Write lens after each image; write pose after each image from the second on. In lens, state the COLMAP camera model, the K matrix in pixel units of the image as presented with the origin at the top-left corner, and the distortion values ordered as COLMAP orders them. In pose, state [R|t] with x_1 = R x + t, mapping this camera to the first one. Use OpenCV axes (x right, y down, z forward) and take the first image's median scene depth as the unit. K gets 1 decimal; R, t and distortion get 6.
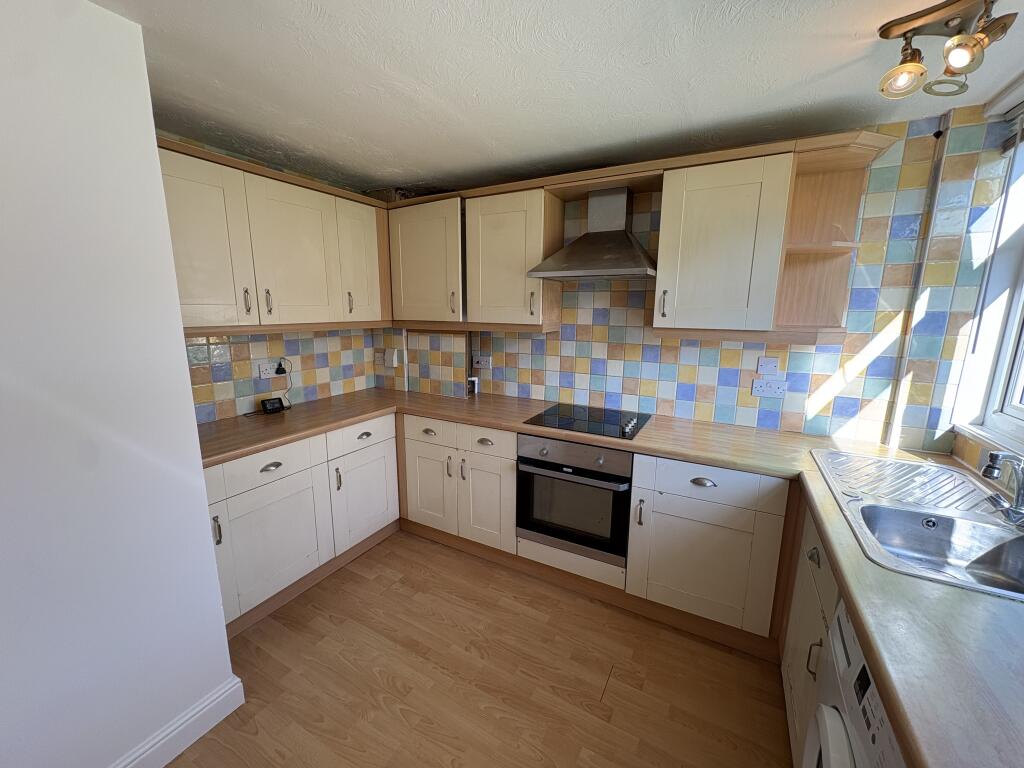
lens RADIAL K [[405.9, 0, 512.0], [0, 405.9, 384.0], [0, 0, 1]] dist [0.001051, 0.000193]
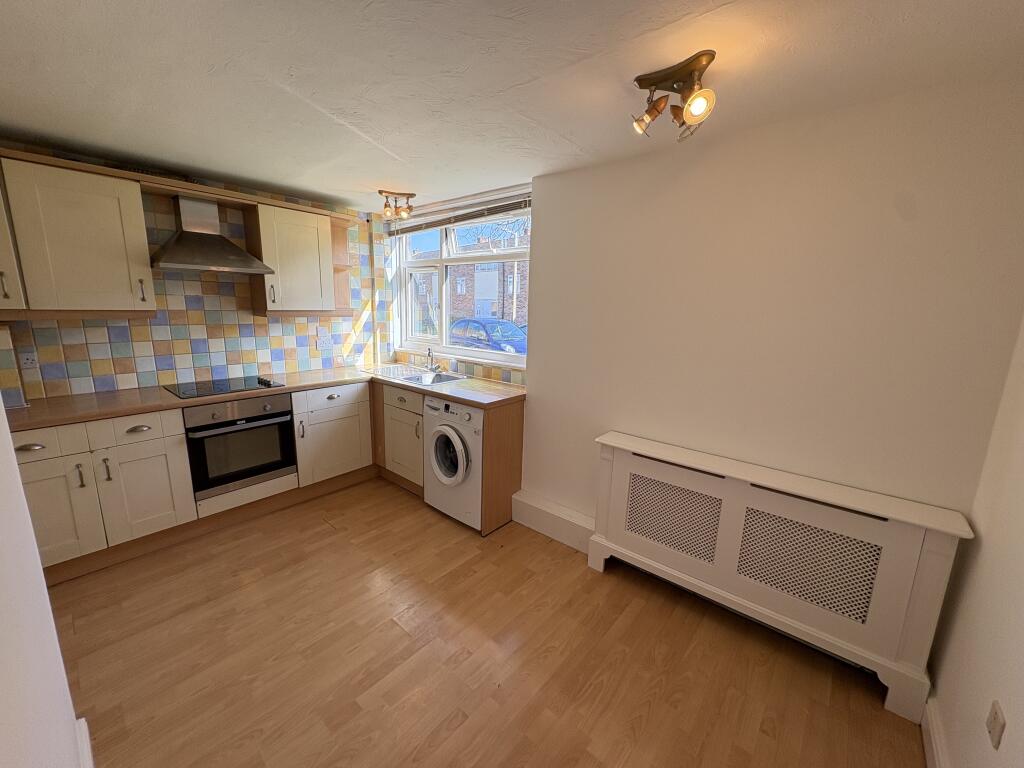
lens RADIAL K [[405.9, 0, 512.0], [0, 405.9, 384.0], [0, 0, 1]] dist [0.001051, 0.000193]
pose [[0.204477, -0.194630, 0.959327, -0.858939], [0.159075, 0.973613, 0.163622, 0.017685], [-0.965859, 0.119148, 0.230042, -0.136987]]
